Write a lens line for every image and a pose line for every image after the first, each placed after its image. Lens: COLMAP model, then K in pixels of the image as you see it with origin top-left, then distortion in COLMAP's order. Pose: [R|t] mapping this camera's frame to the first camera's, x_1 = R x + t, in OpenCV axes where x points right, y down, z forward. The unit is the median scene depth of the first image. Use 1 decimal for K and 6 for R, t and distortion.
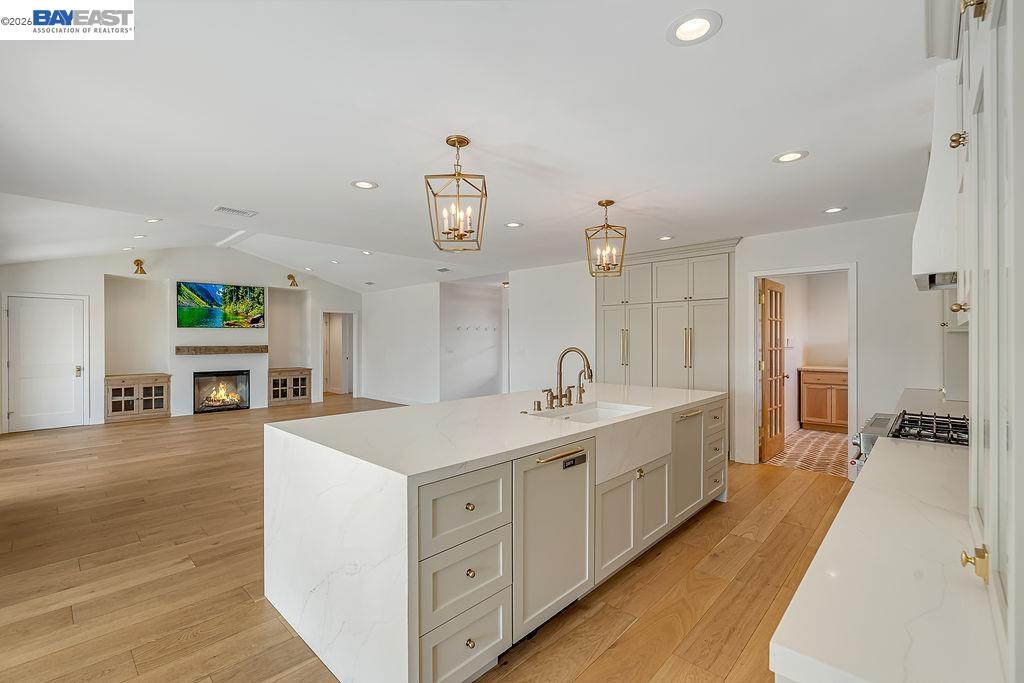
lens RADIAL K [[454.9, 0, 512.8], [0, 454.9, 344.0], [0, 0, 1]] dist [-0.003319, 0.002566]
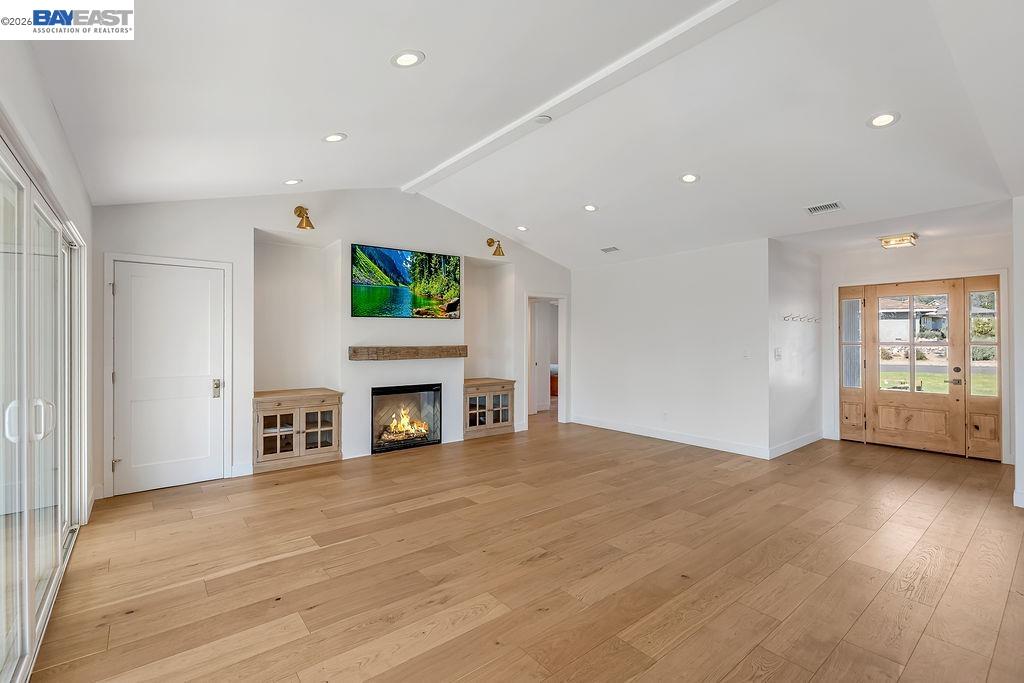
lens RADIAL K [[454.9, 0, 510.6], [0, 454.9, 338.6], [0, 0, 1]] dist [-0.003319, 0.002566]
pose [[0.992097, 0.000903, -0.125471, -0.423341], [-0.002532, 0.999914, -0.012831, 0.001132], [0.125448, 0.013047, 0.992014, 0.387431]]
